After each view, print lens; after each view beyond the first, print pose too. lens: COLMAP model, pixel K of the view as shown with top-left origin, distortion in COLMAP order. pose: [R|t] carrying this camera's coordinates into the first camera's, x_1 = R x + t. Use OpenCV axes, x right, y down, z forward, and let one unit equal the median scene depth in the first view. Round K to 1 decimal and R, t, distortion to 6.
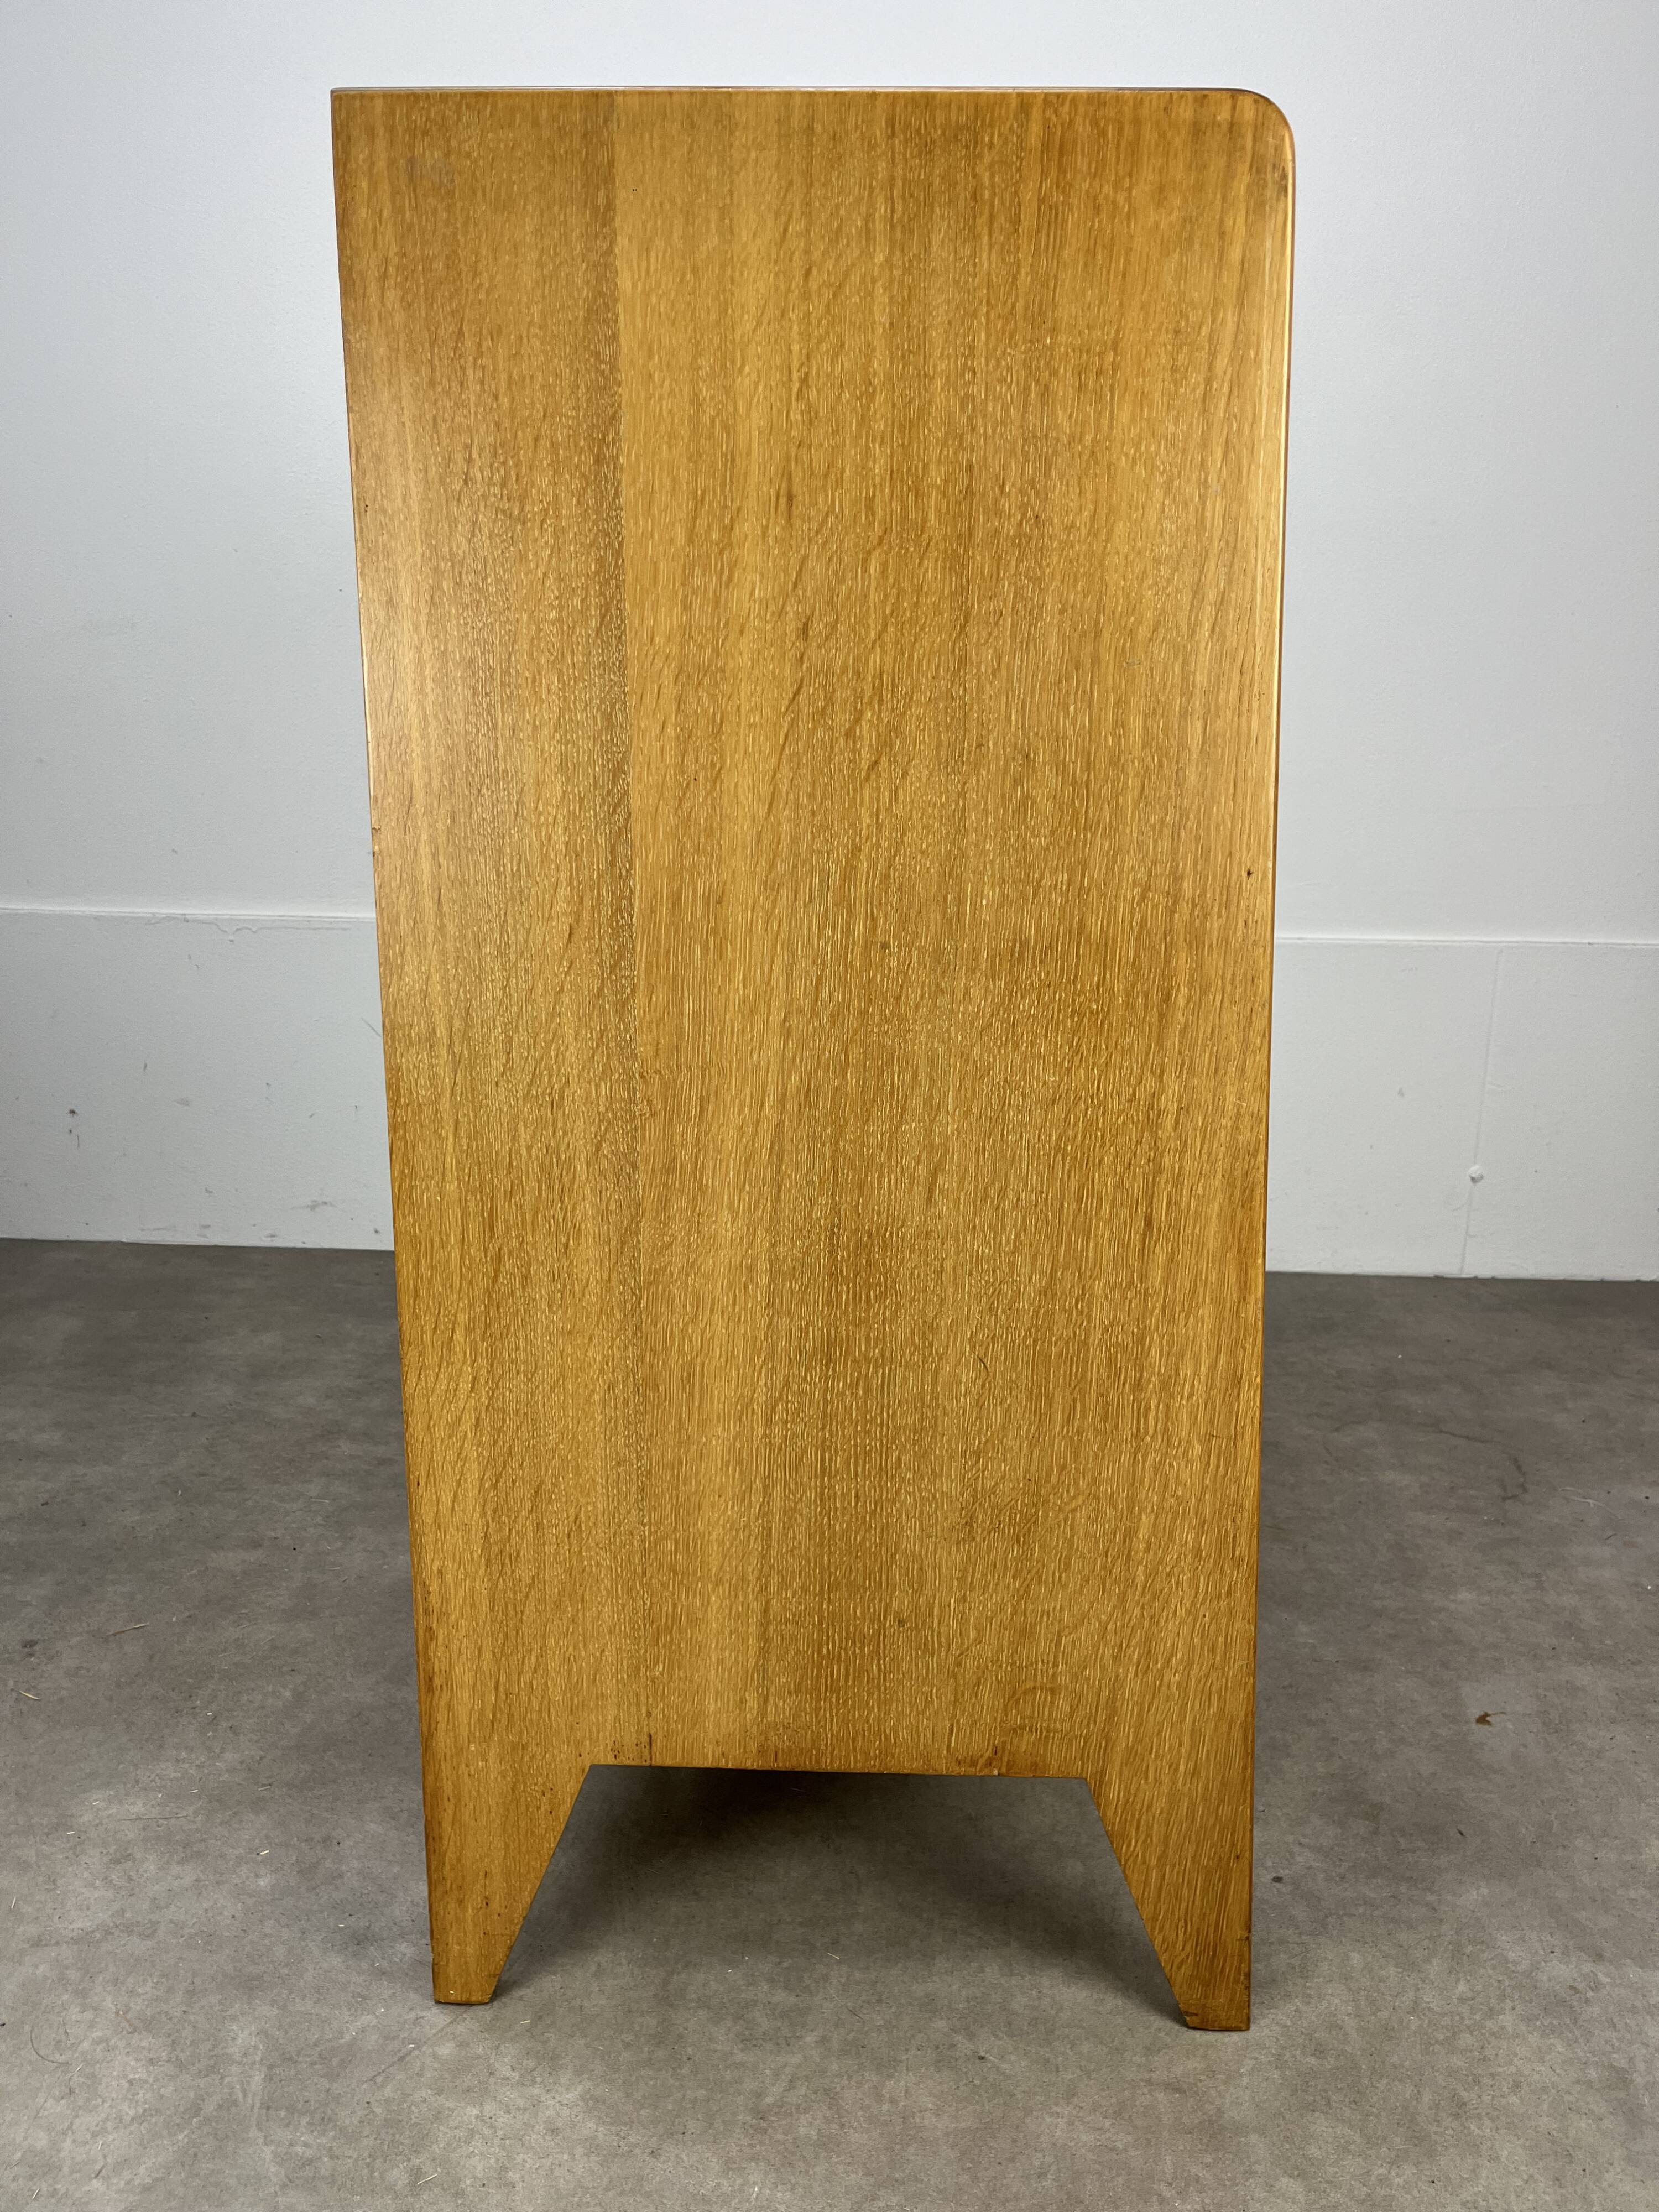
lens RADIAL K [[1655.6, 0, 829.5], [0, 1655.6, 1106.0], [0, 0, 1]] dist [0.101537, -0.148288]
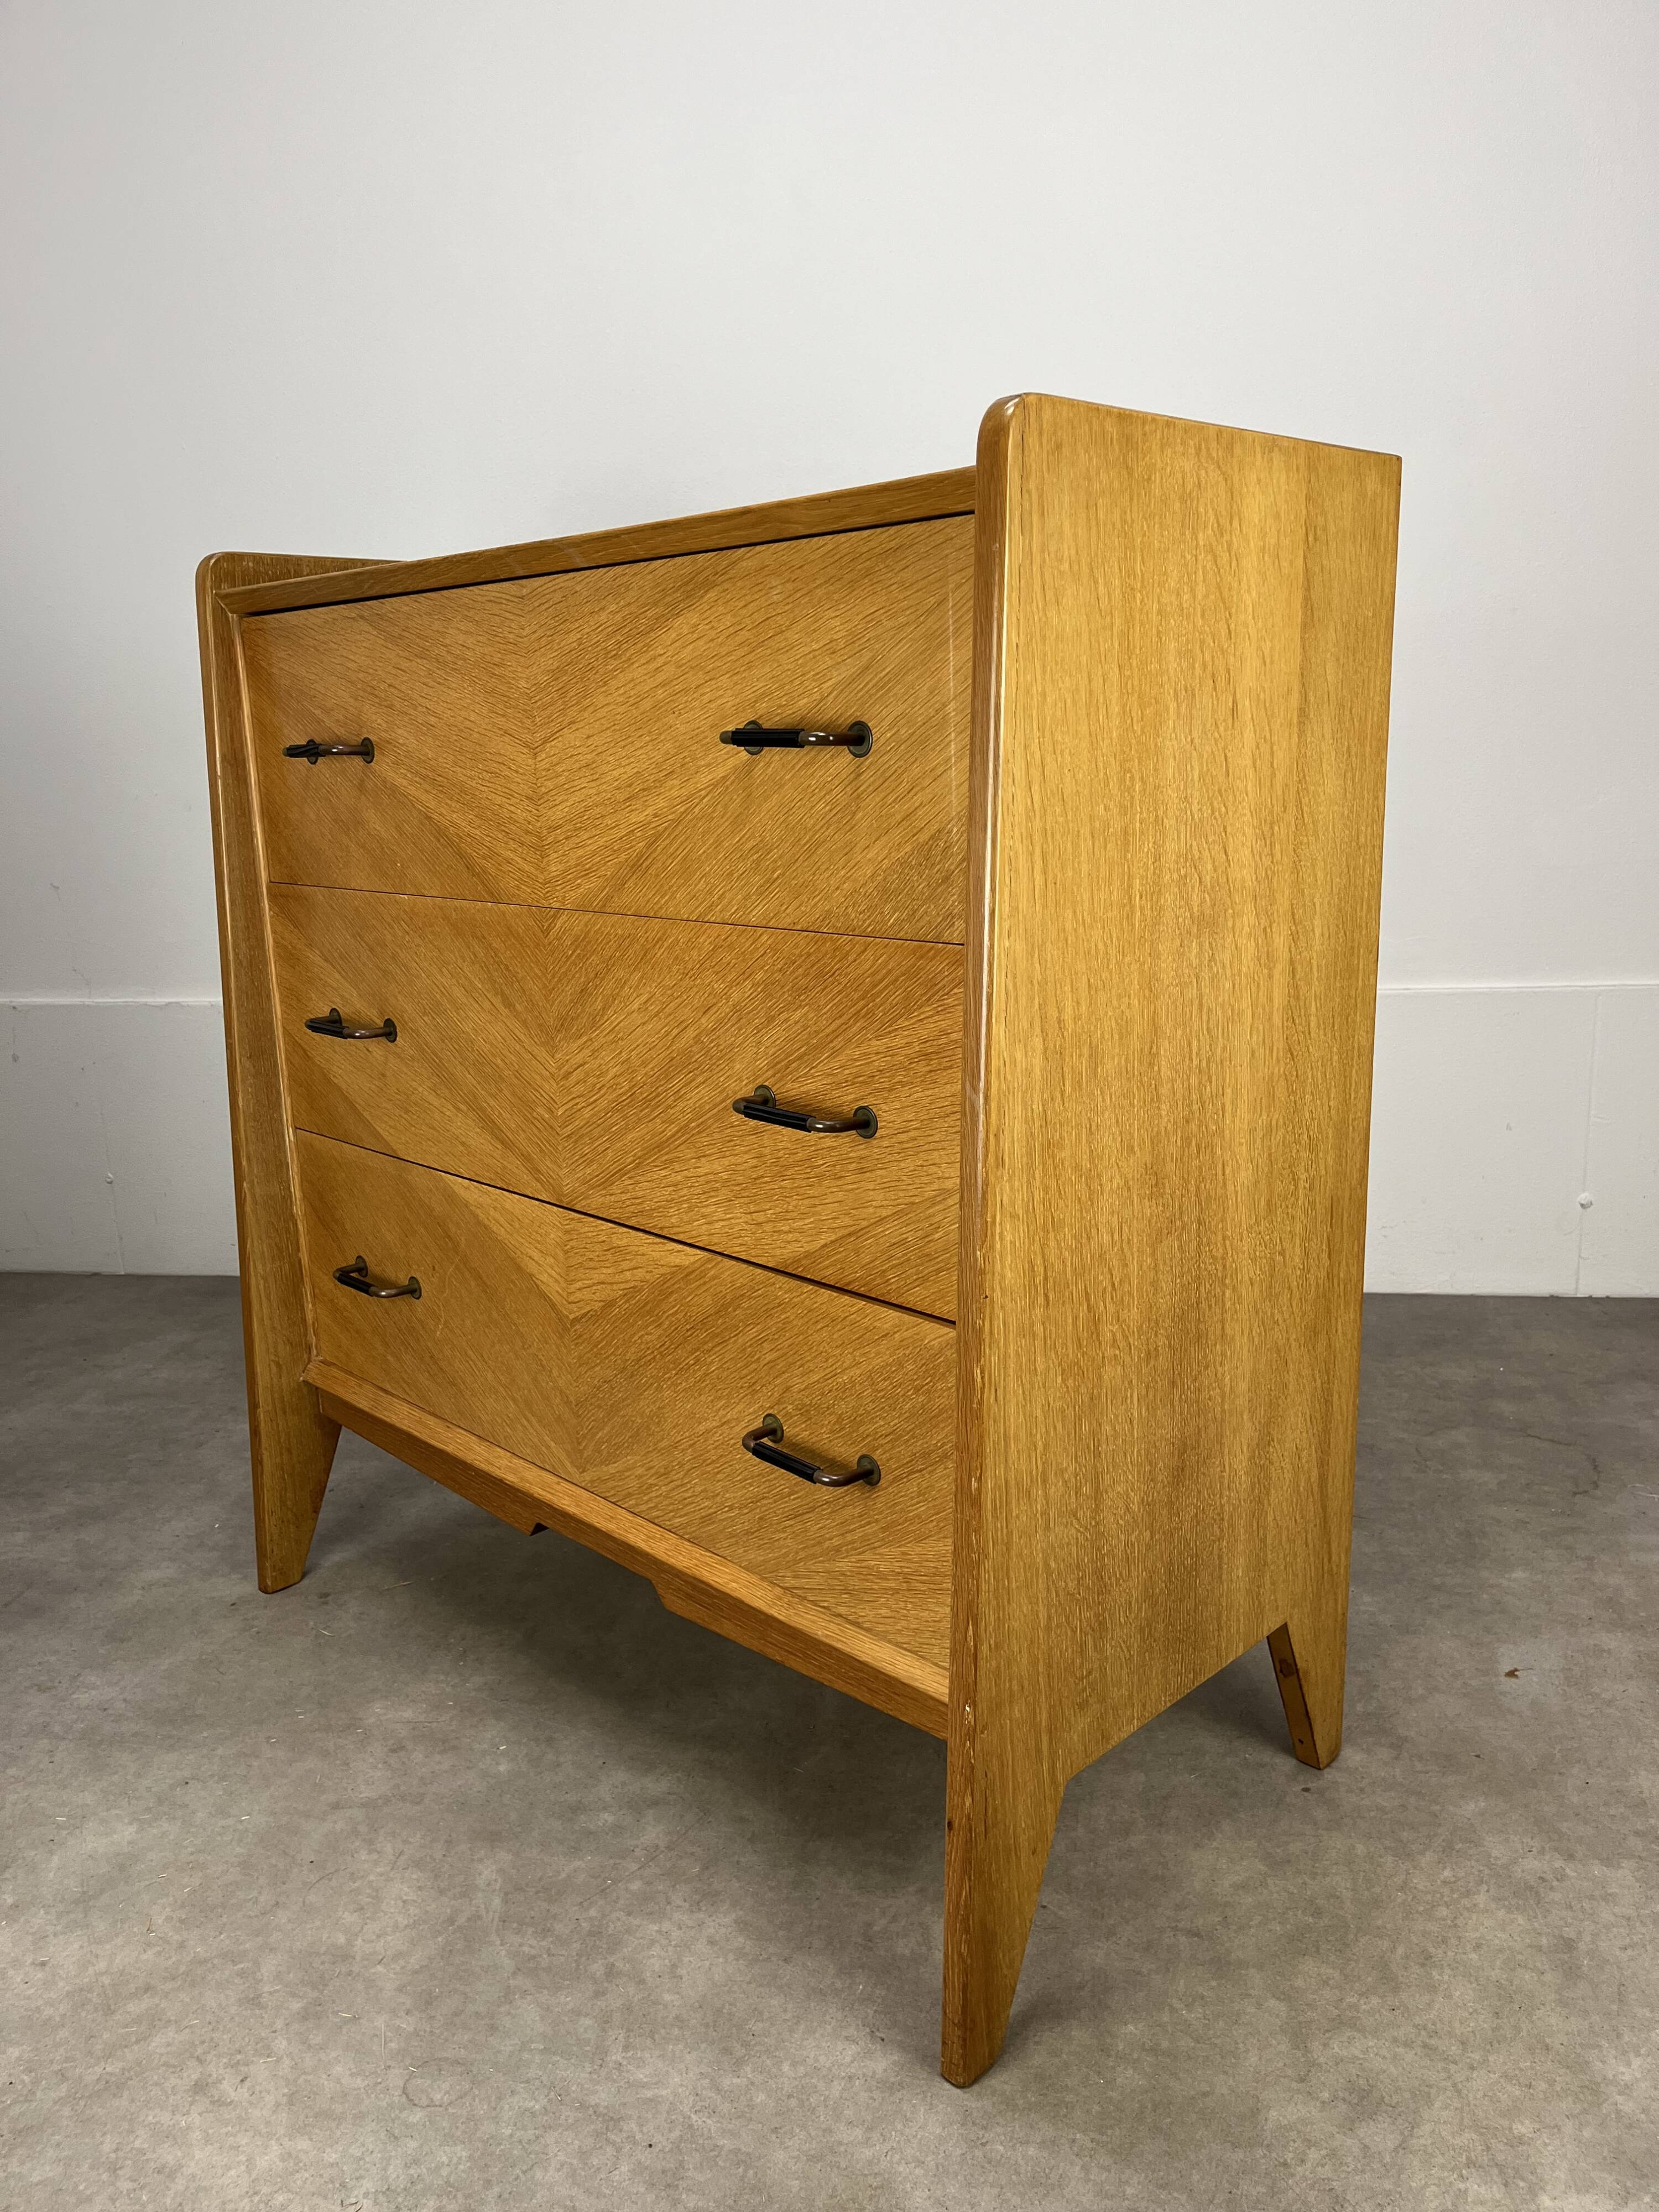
lens RADIAL K [[1666.8, 0, 846.9], [0, 1666.8, 1105.3], [0, 0, 1]] dist [0.067944, -0.093169]
pose [[0.991755, -0.025022, -0.125681, 0.099644], [0.022667, 0.999540, -0.020131, -0.018285], [0.126127, 0.017116, 0.991866, -0.253412]]
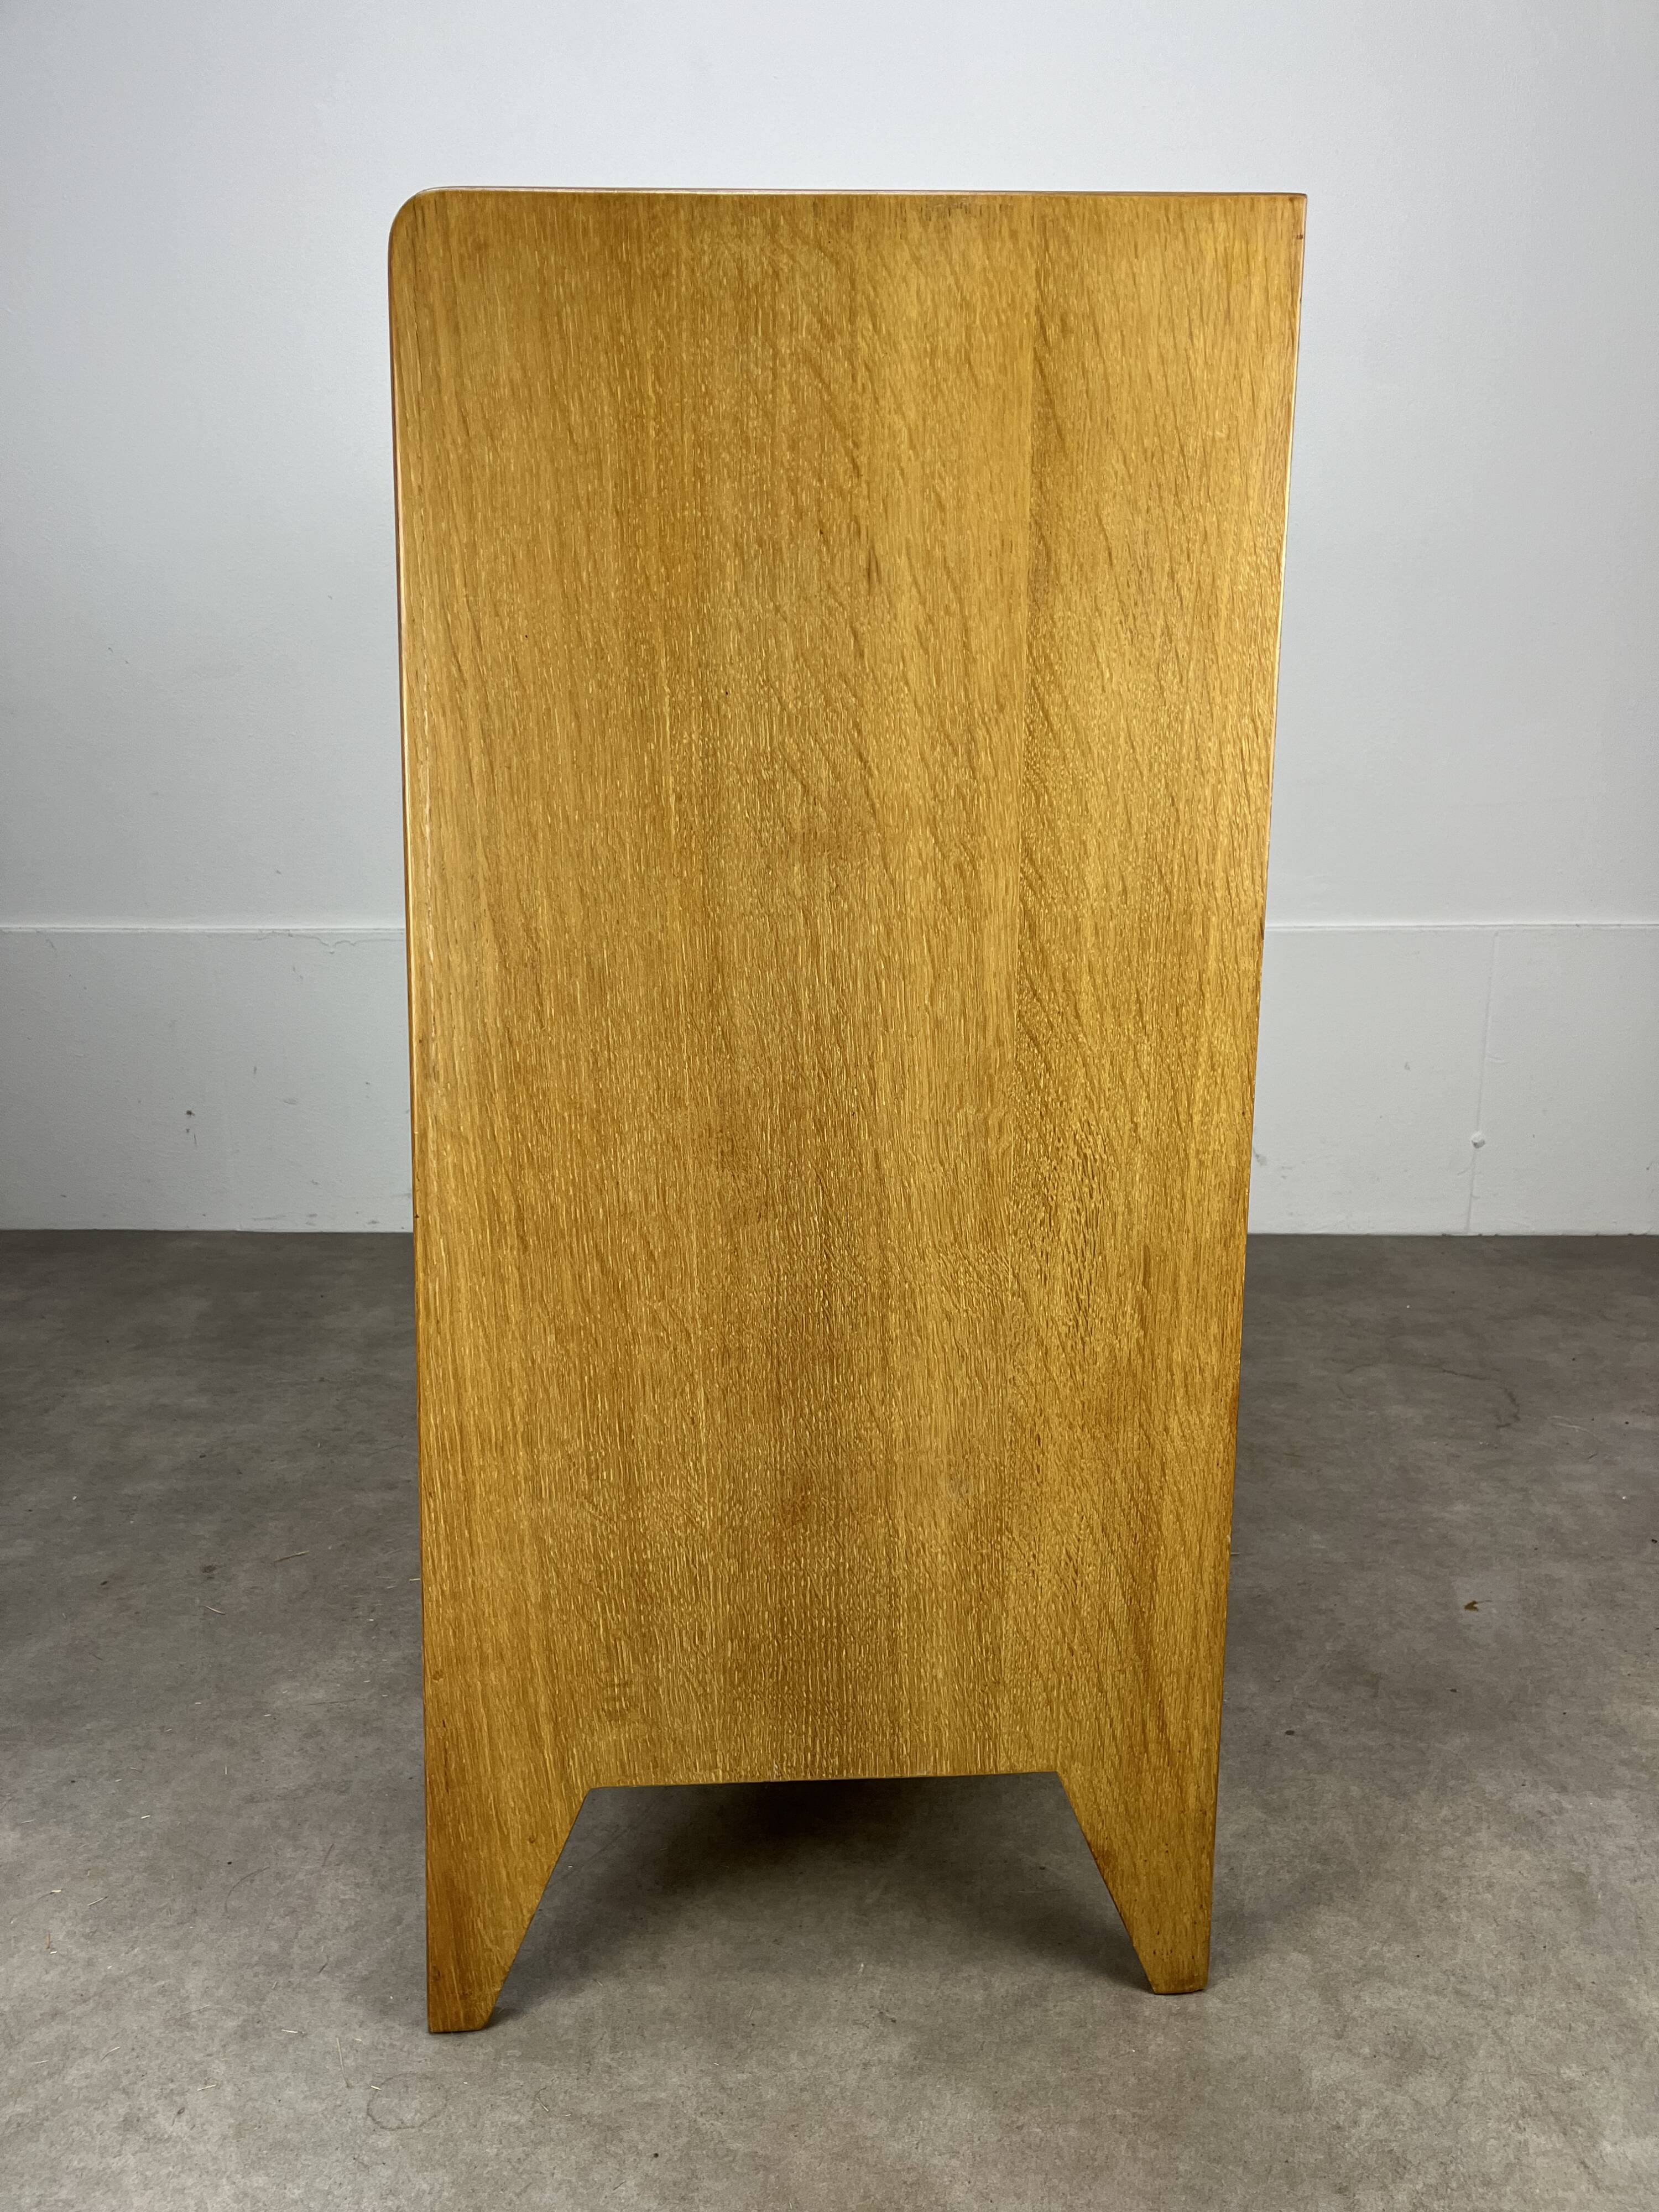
lens RADIAL K [[1666.8, 0, 846.9], [0, 1666.8, 1105.3], [0, 0, 1]] dist [0.067944, -0.093169]
pose [[0.999665, -0.023610, -0.010615, -0.020542], [0.023653, 0.999712, 0.003955, 0.008159], [0.010518, -0.004204, 0.999936, -0.175147]]
